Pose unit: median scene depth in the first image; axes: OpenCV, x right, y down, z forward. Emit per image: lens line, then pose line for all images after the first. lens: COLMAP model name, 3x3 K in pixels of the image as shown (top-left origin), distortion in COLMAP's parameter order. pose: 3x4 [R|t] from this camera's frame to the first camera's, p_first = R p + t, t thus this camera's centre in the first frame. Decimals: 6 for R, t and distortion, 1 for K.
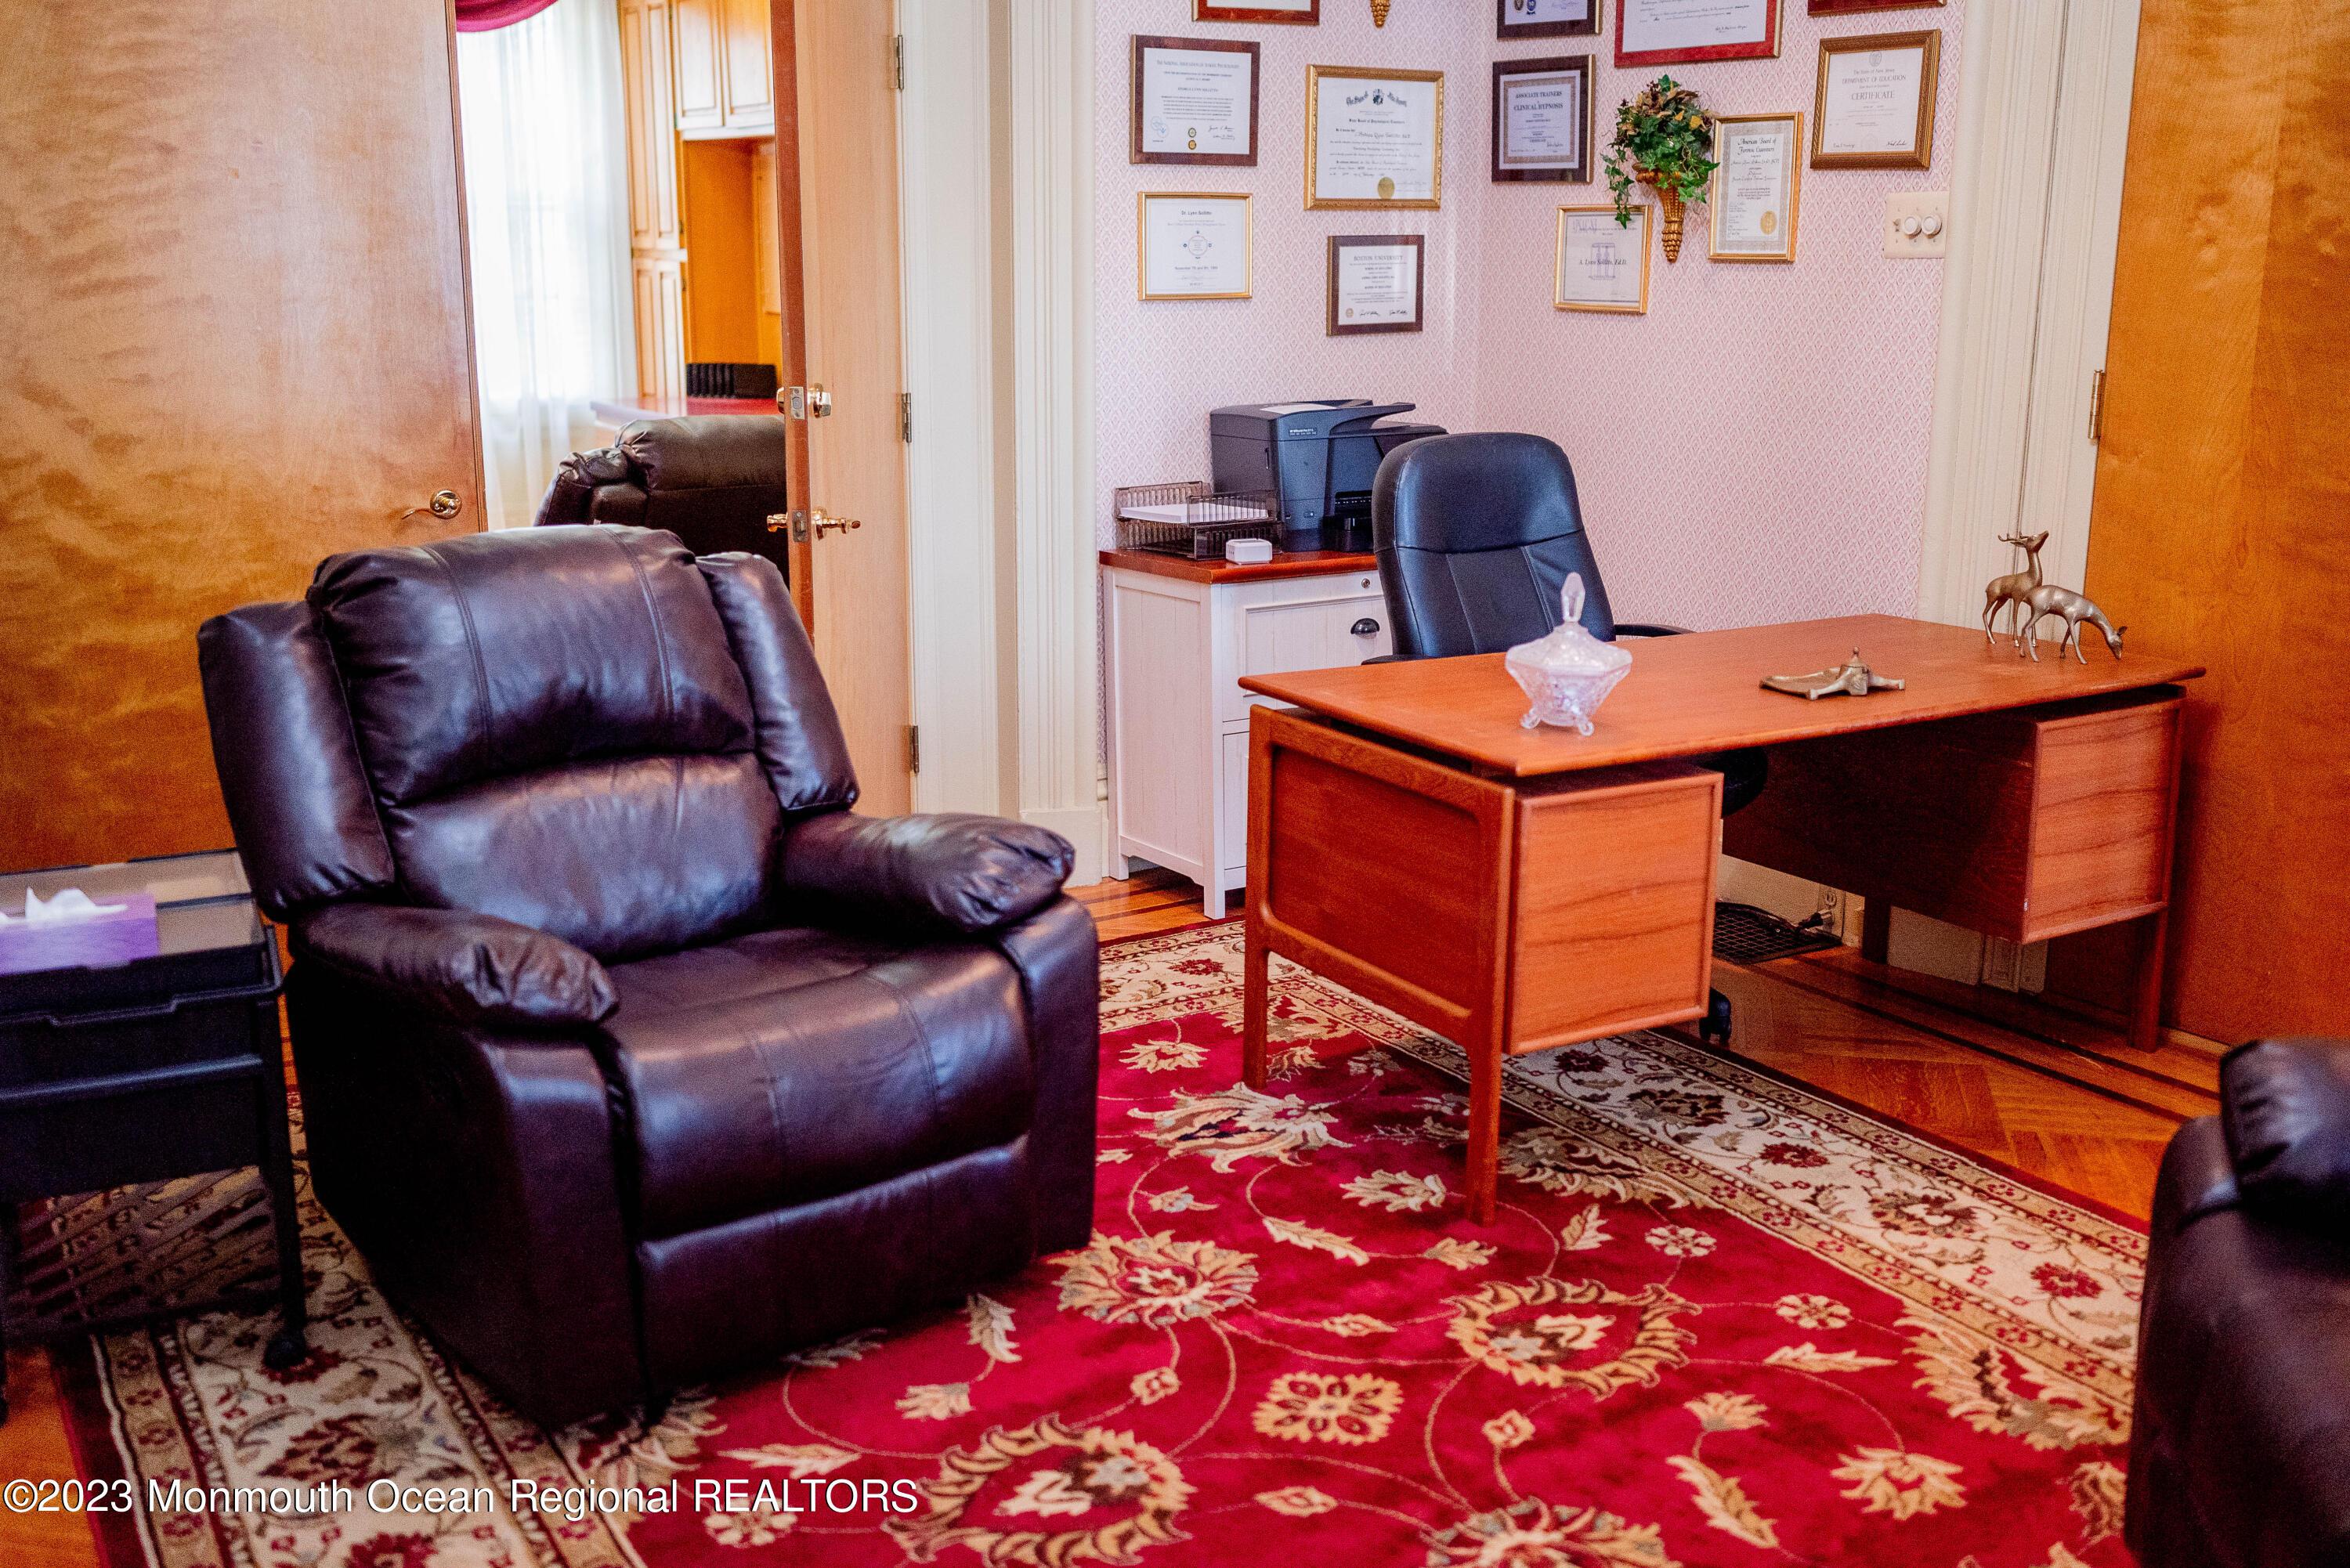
lens RADIAL K [[2226.4, 0, 1173.2], [0, 2226.4, 773.3], [0, 0, 1]] dist [-0.002860, 0.000000]
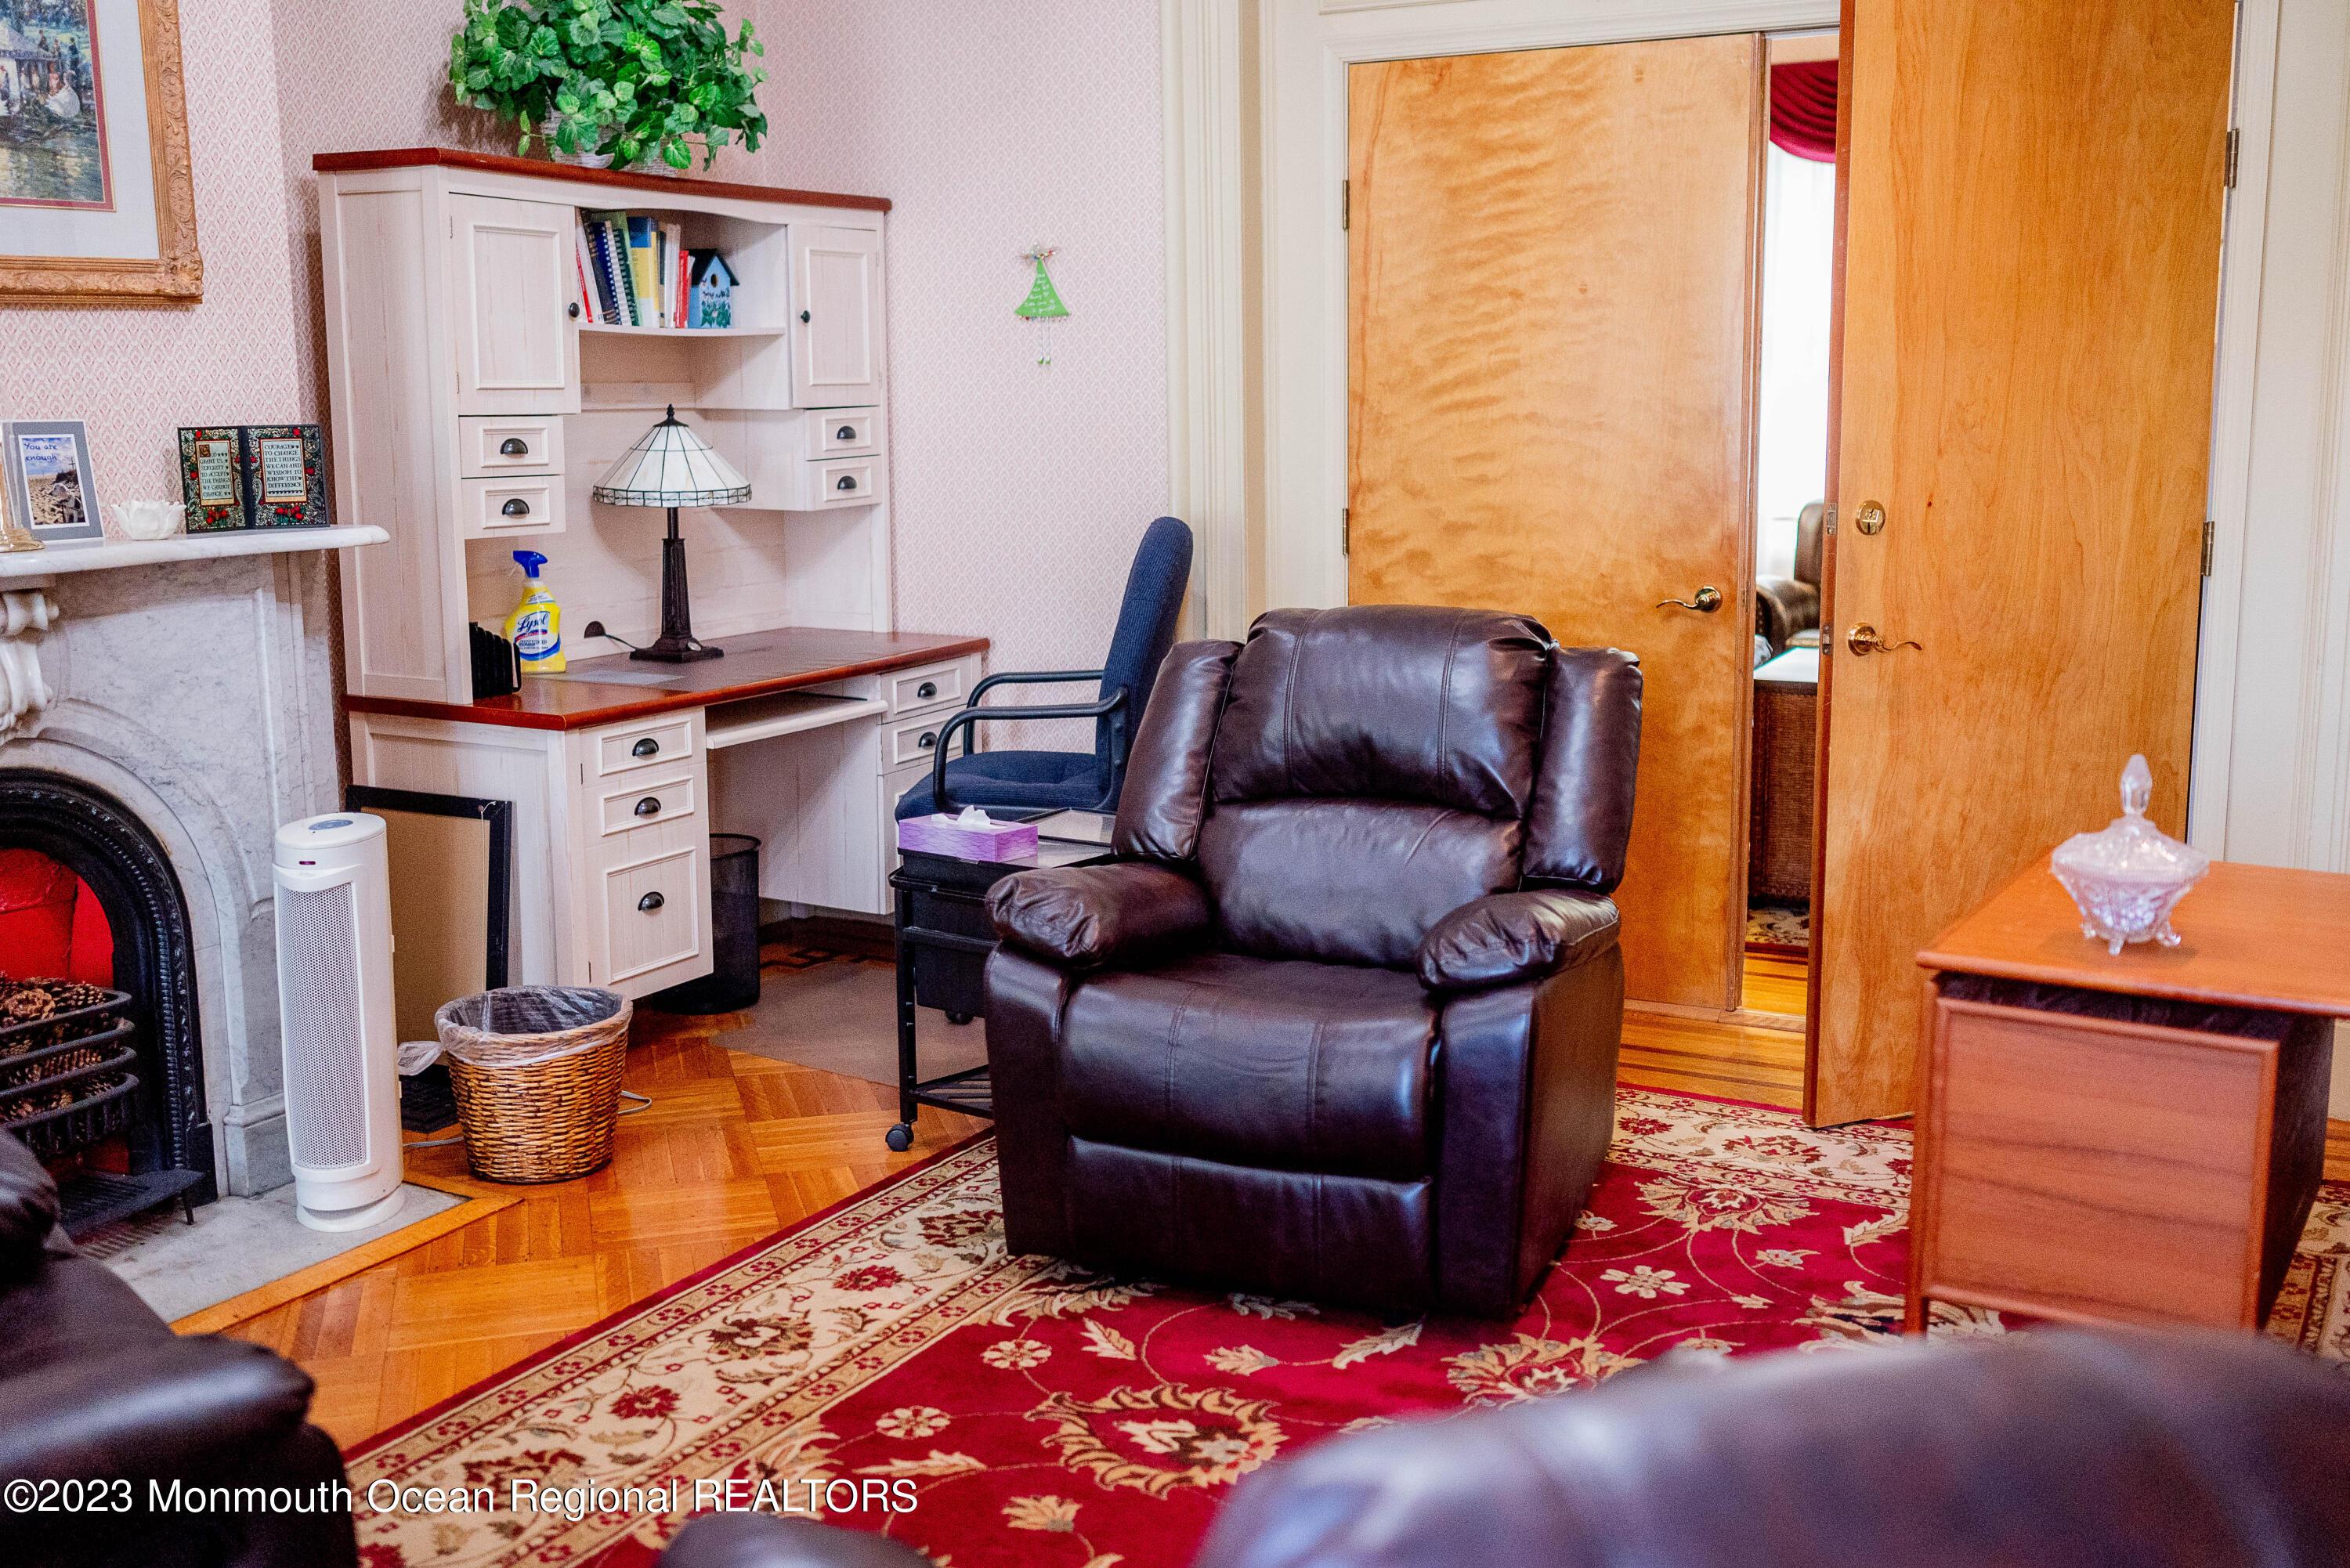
lens RADIAL K [[2356.4, 0, 1188.3], [0, 2356.4, 774.4], [0, 0, 1]] dist [0.000213, 0.000000]
pose [[0.480594, 0.136352, -0.866278, 0.638102], [-0.184717, 0.981415, 0.051997, -0.053773], [0.857268, 0.135027, 0.496849, 0.230007]]
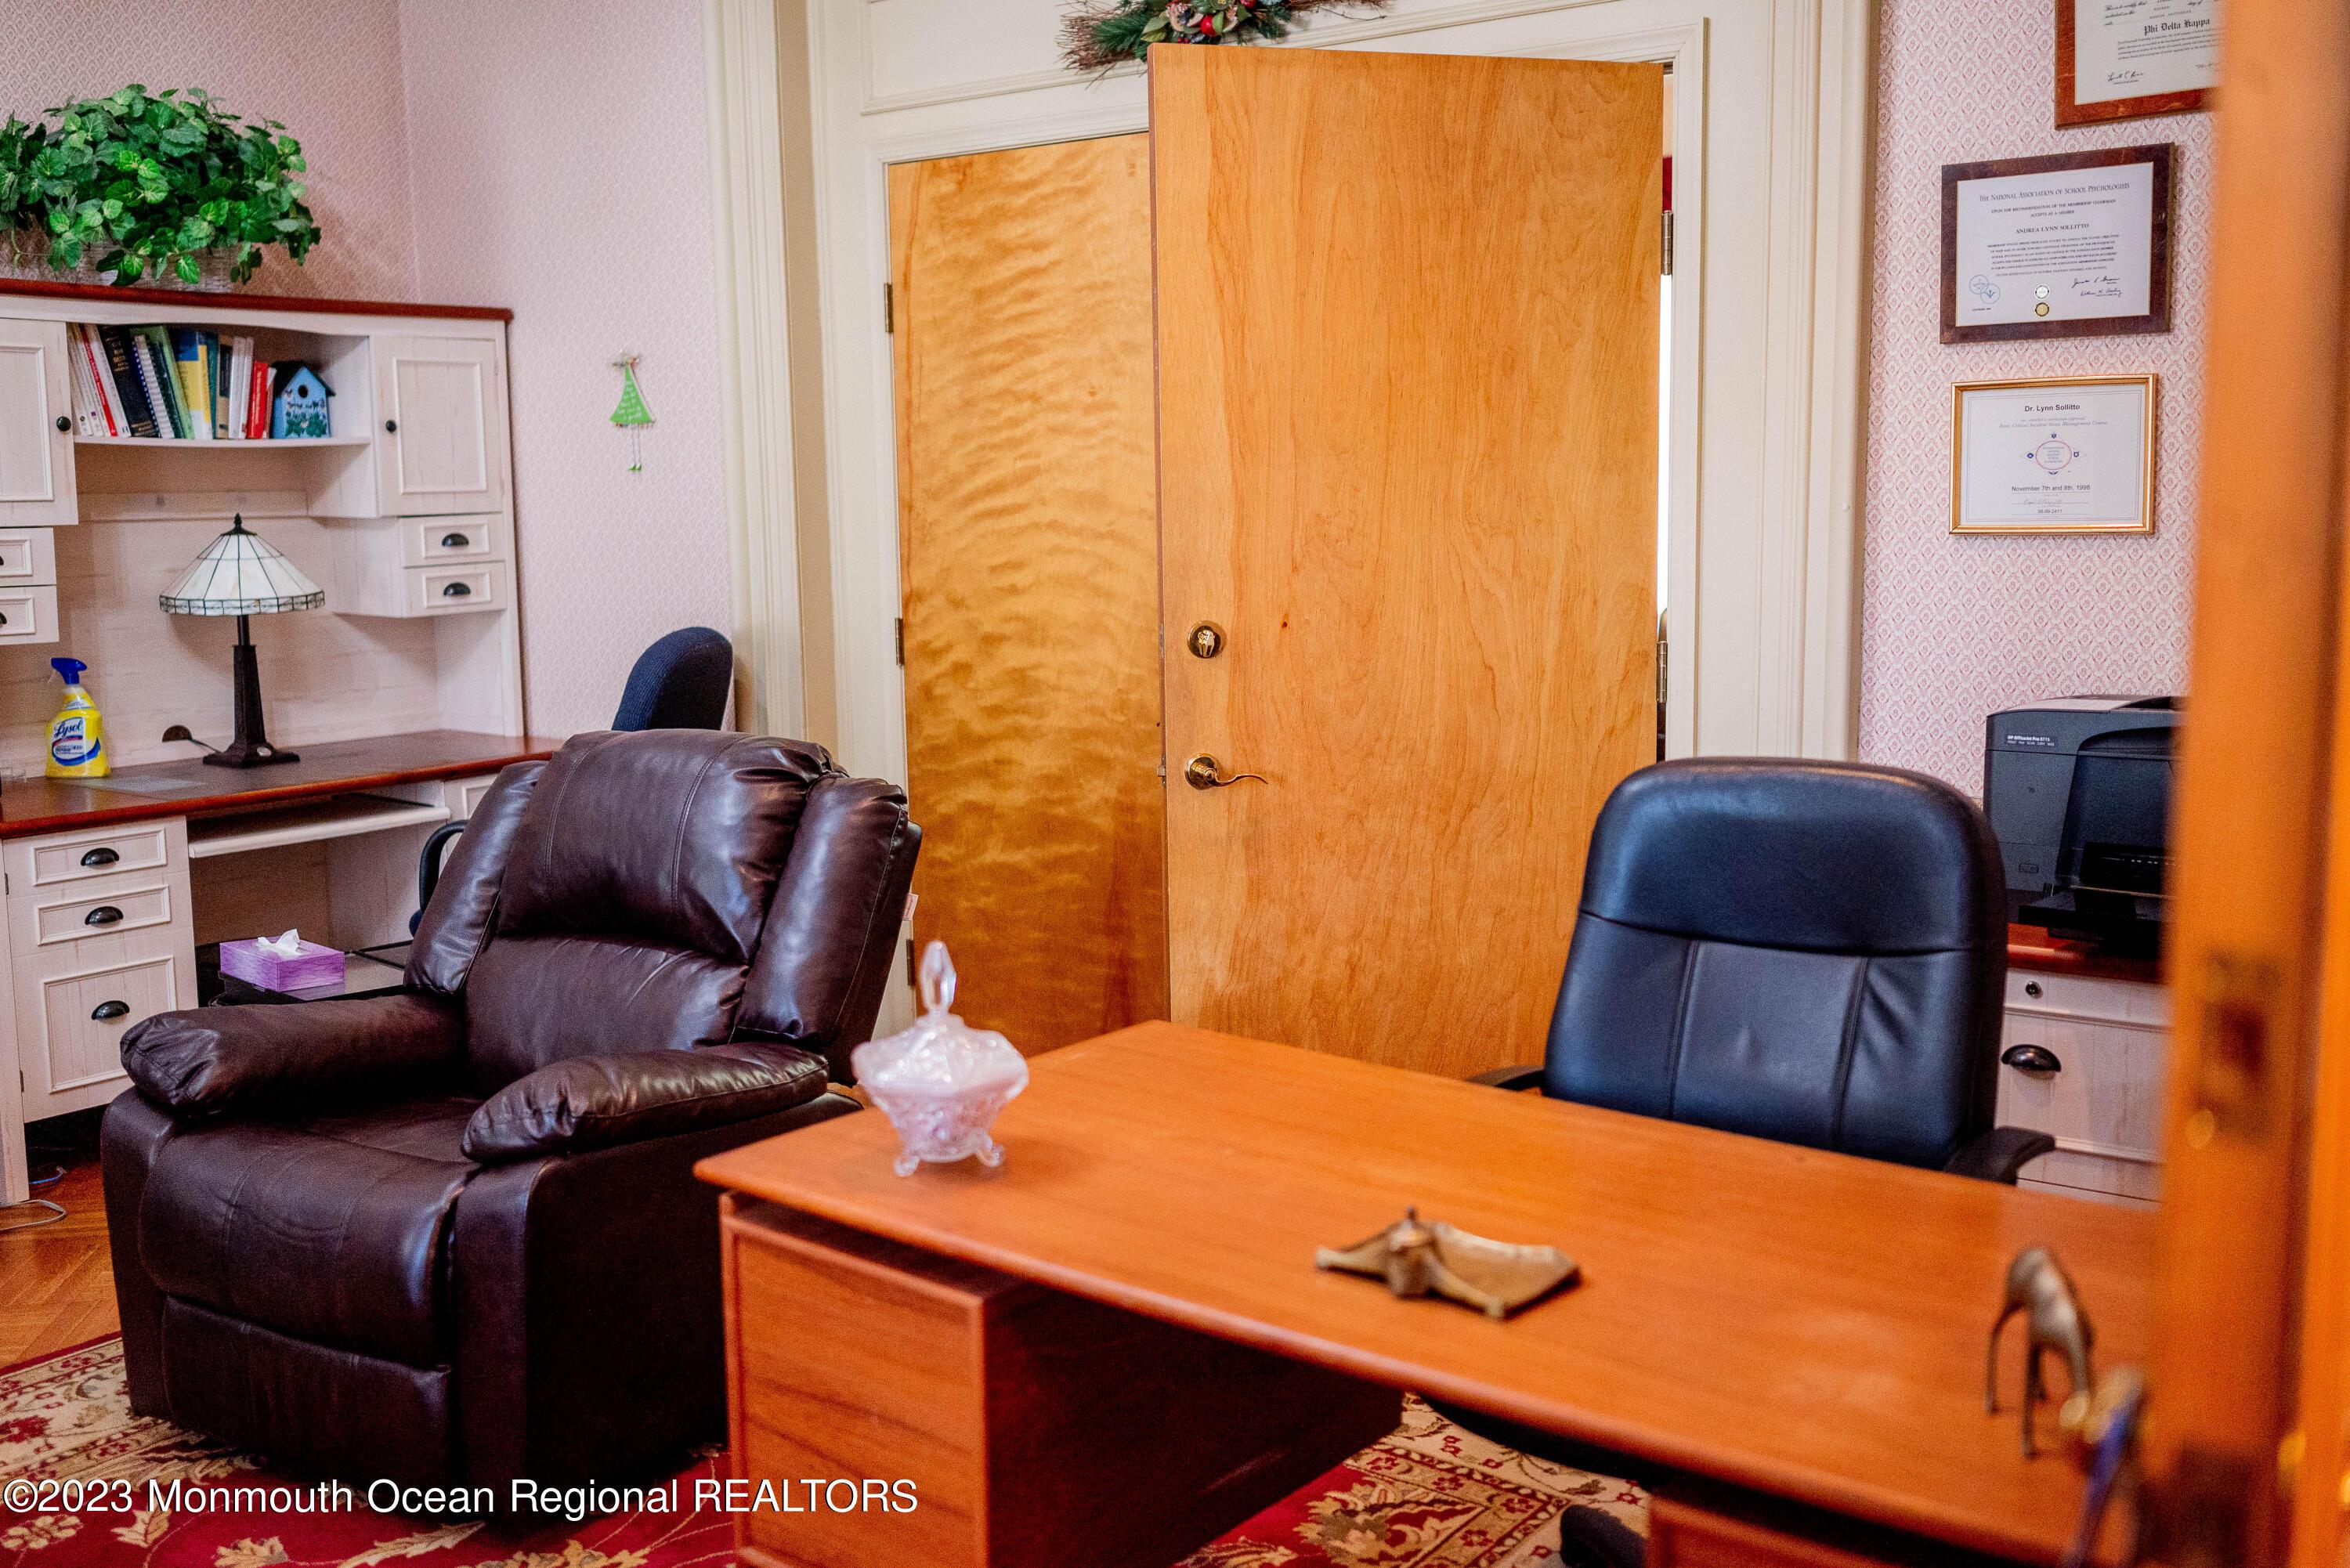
lens RADIAL K [[2226.4, 0, 1187.3], [0, 2226.4, 764.2], [0, 0, 1]] dist [-0.002860, 0.000000]
pose [[0.353142, 0.112046, -0.928836, 0.710376], [-0.193651, 0.980056, 0.044599, -0.159537], [0.915309, 0.164120, 0.367797, 0.674899]]
